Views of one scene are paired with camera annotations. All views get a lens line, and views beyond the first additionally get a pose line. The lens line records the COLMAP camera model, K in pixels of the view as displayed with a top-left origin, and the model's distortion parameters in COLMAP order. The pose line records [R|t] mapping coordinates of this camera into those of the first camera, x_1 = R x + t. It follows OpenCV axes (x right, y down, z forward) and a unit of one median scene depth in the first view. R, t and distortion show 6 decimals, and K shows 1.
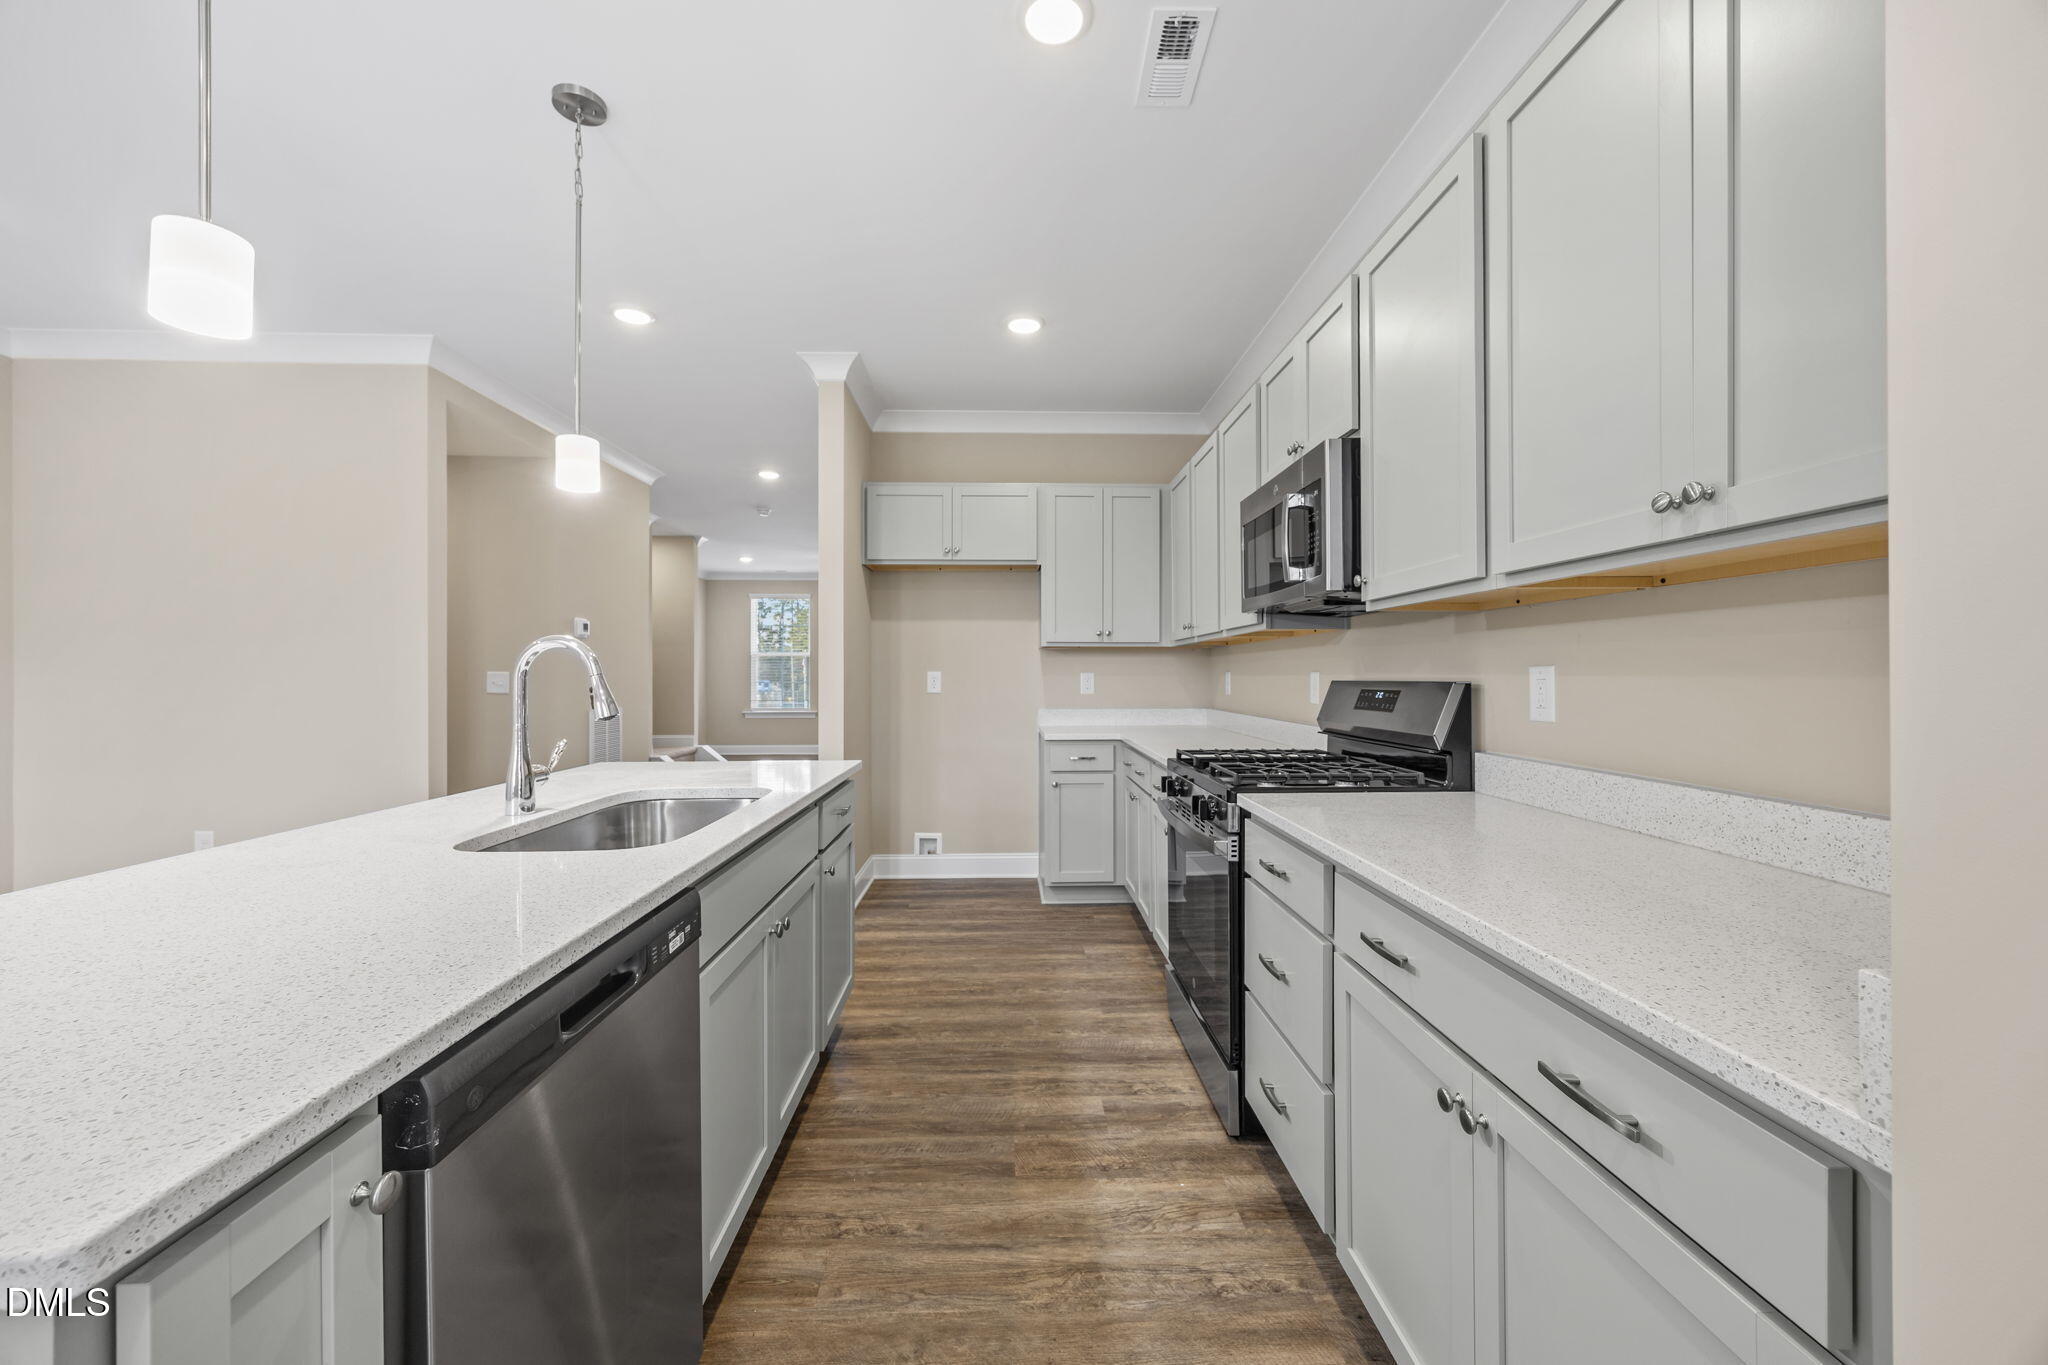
lens RADIAL K [[779.1, 0, 1025.7], [0, 779.1, 672.5], [0, 0, 1]] dist [0.000058, 0.000112]
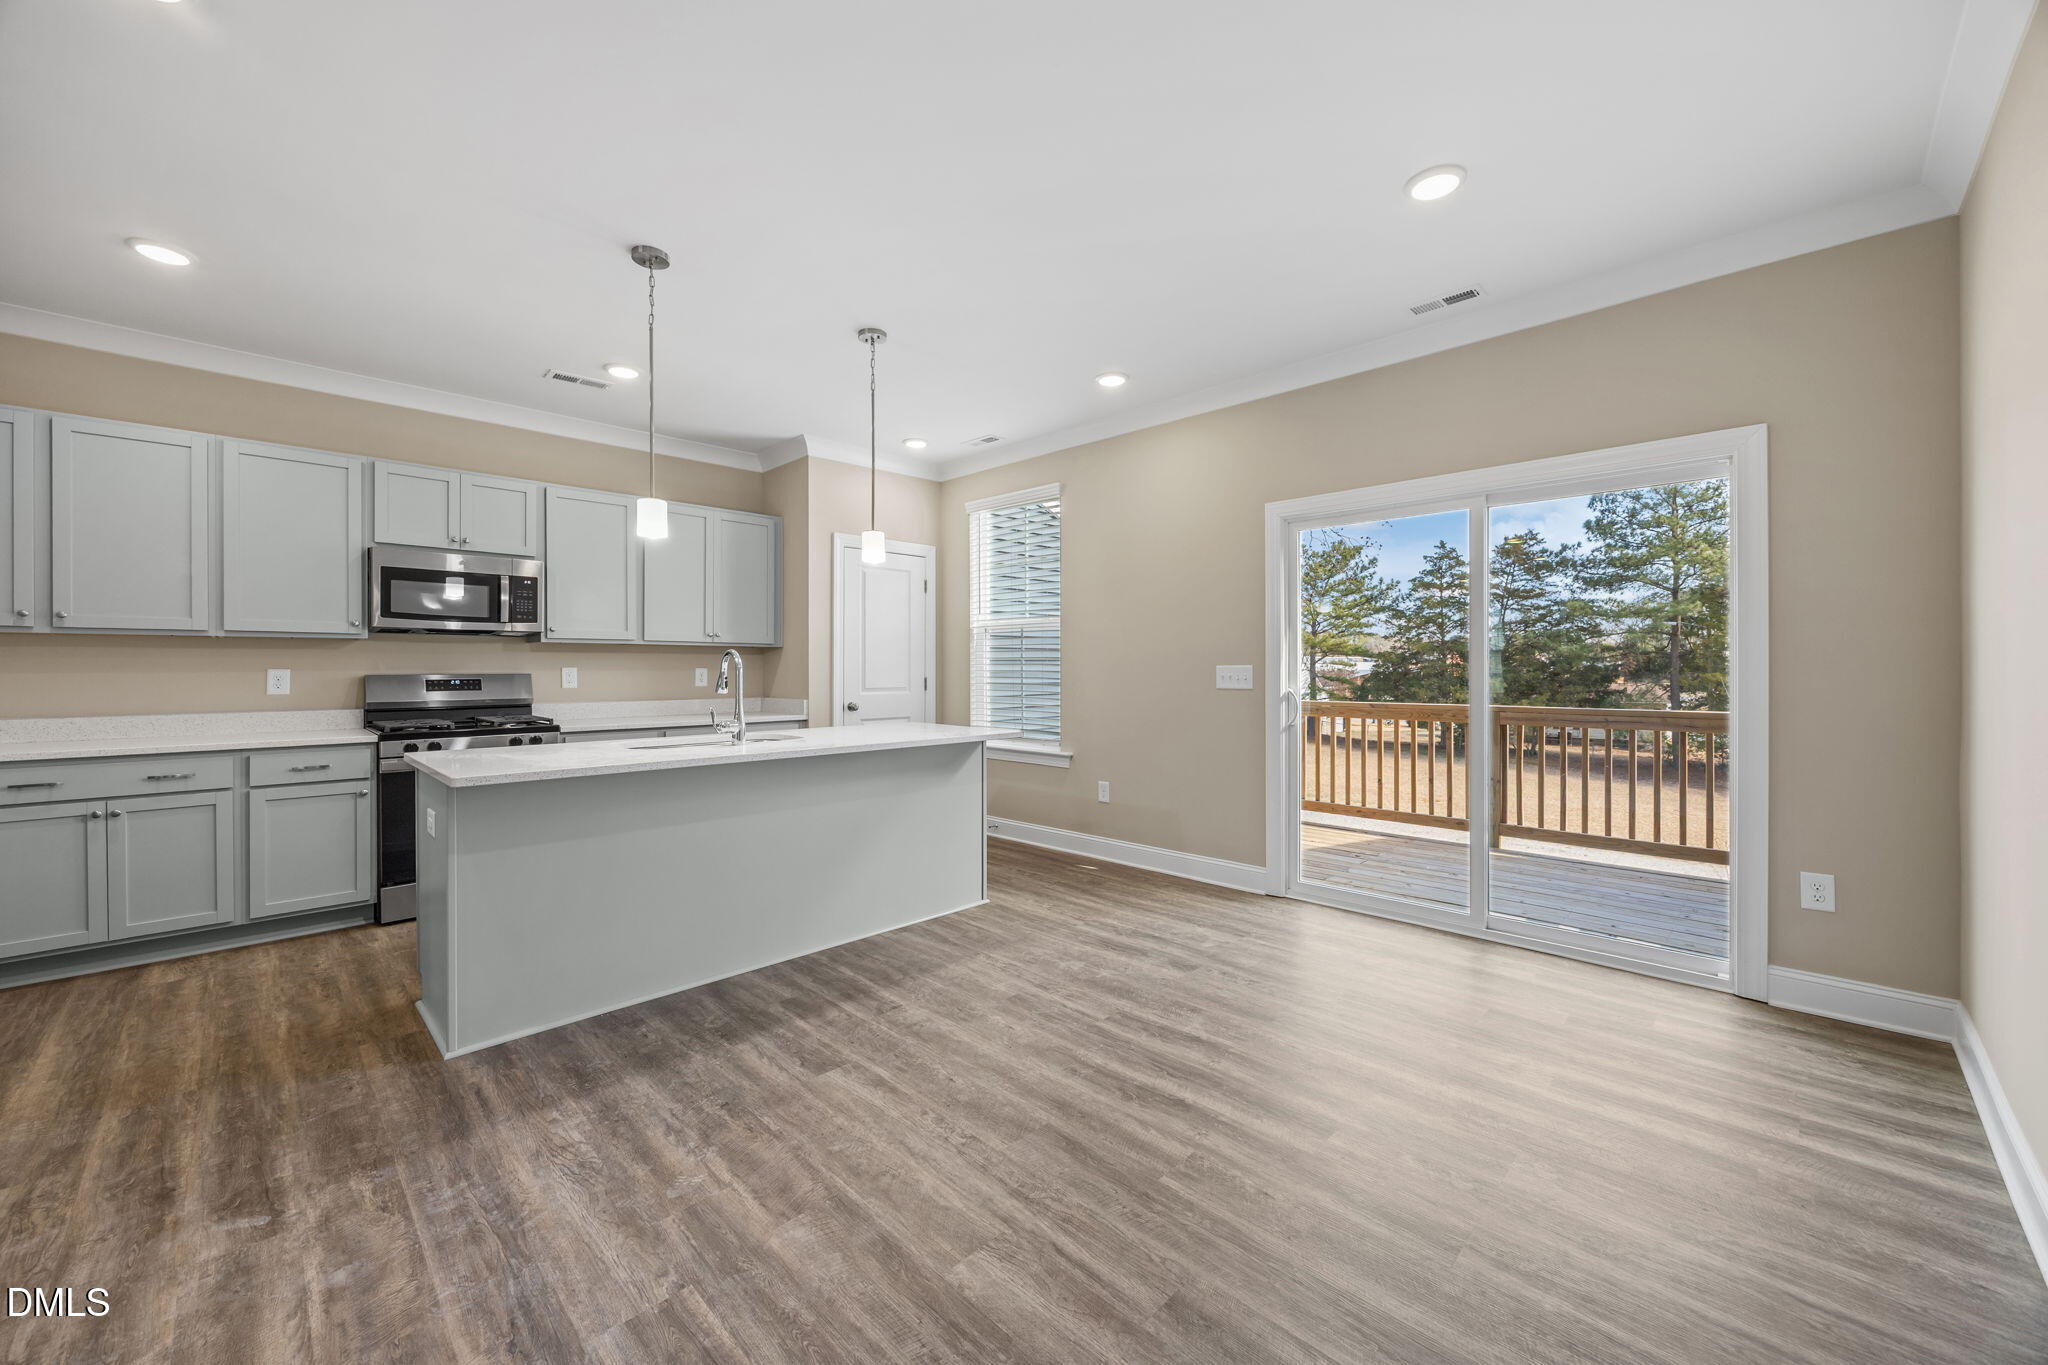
lens RADIAL K [[785.6, 0, 1021.1], [0, 785.6, 671.5], [0, 0, 1]] dist [-0.001269, -0.000058]
pose [[-0.686662, 0.000124, 0.726976, -1.499754], [0.001552, 0.999998, 0.001295, 0.003001], [-0.726975, 0.002018, -0.686661, 1.090277]]
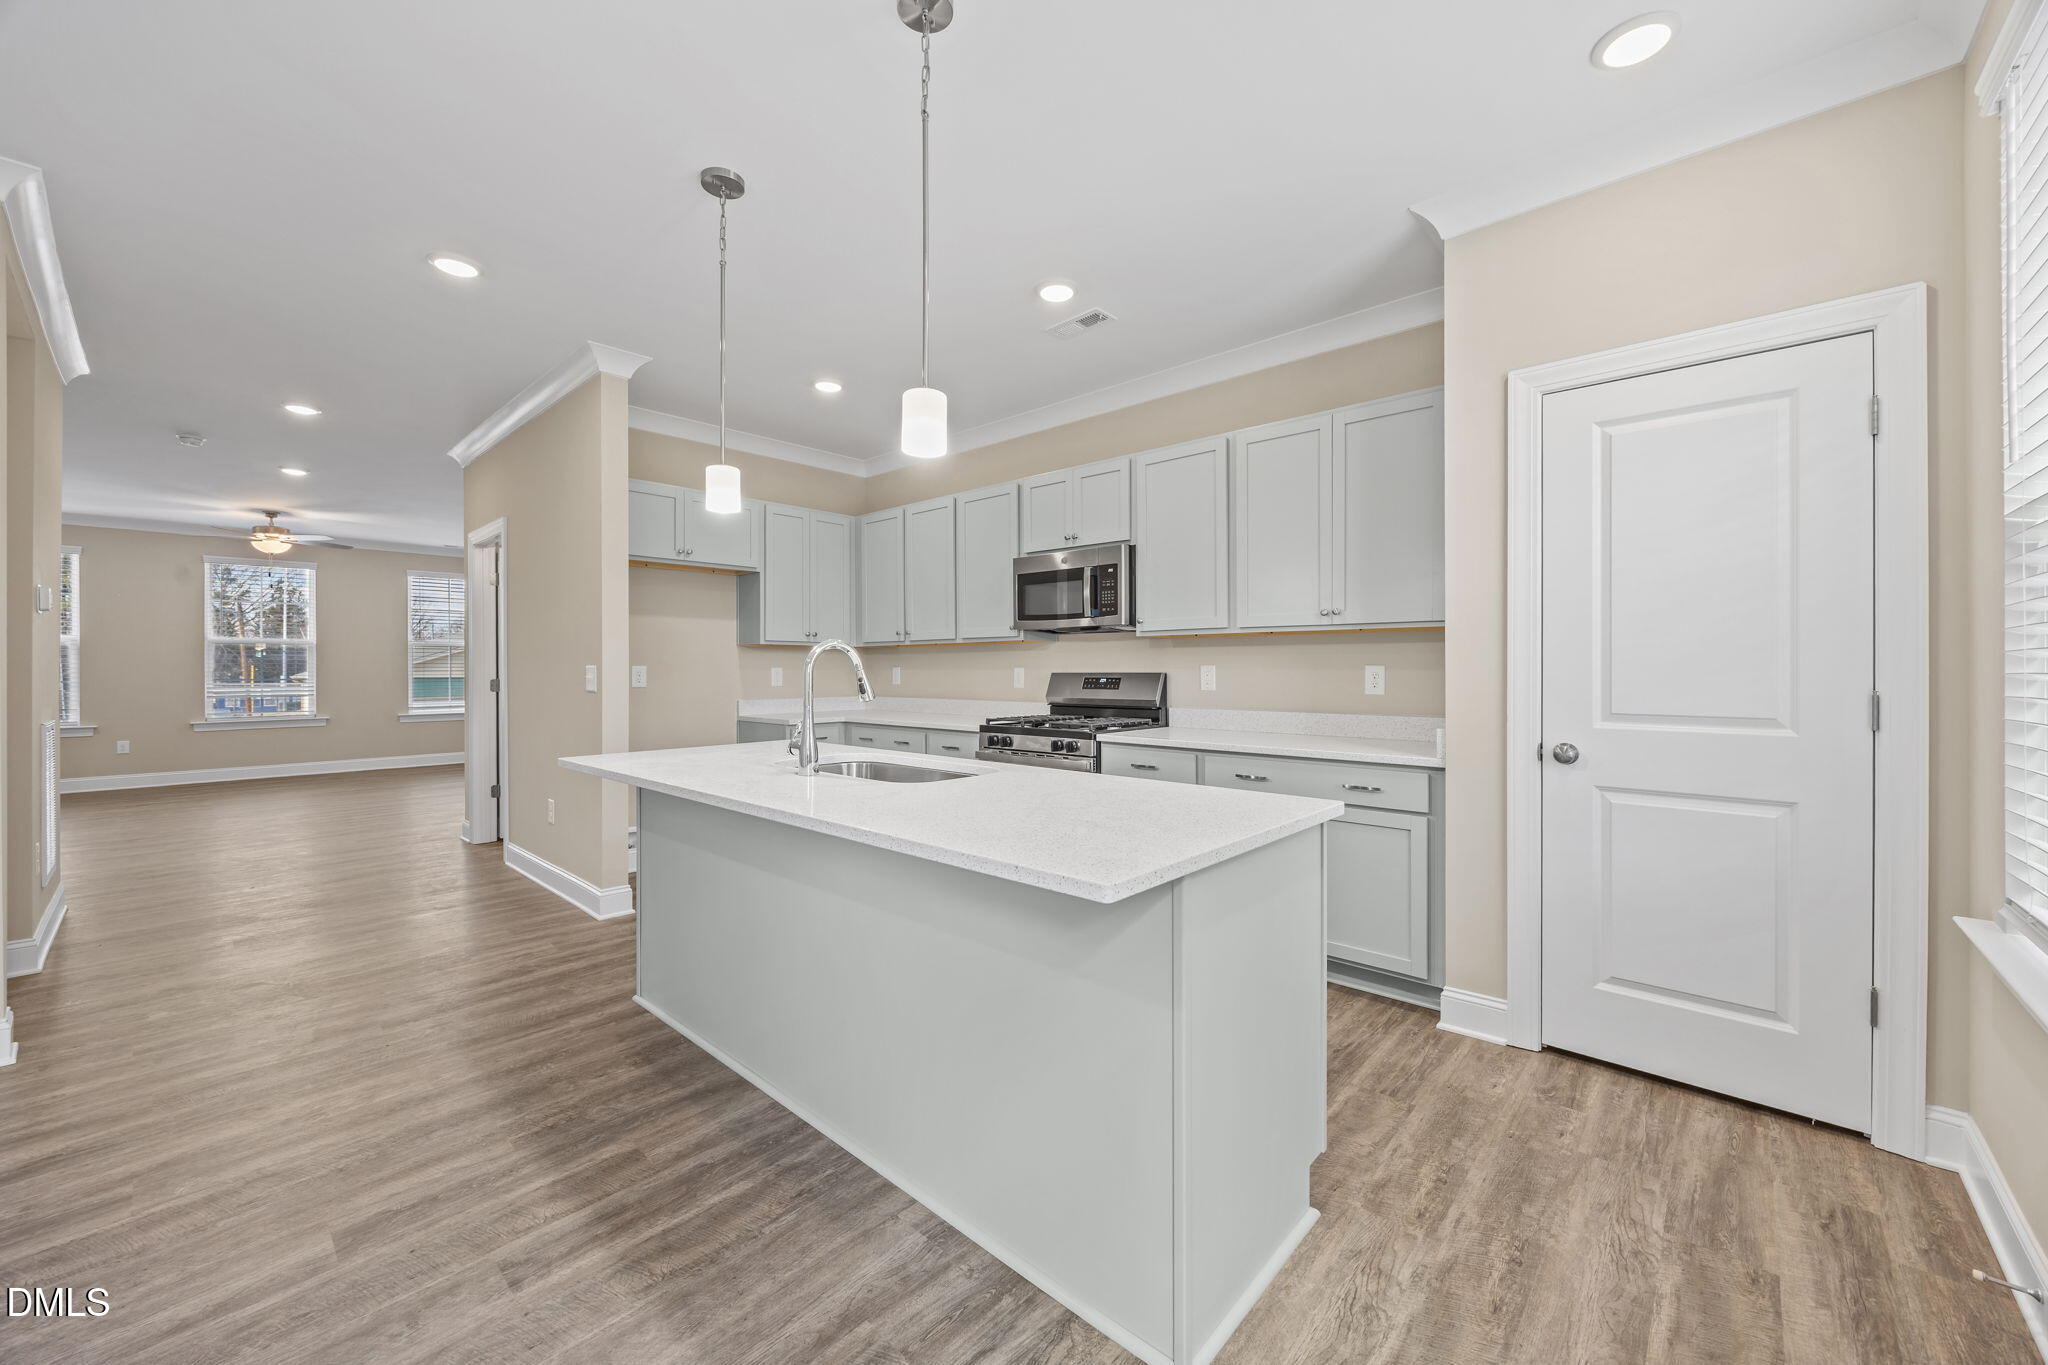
lens RADIAL K [[782.4, 0, 1025.7], [0, 782.4, 670.6], [0, 0, 1]] dist [-0.001751, 0.000034]
pose [[0.695866, -0.000417, 0.718171, -0.809902], [-0.001981, 0.999995, 0.002501, 0.001133], [-0.718169, -0.003163, 0.695862, -0.107629]]
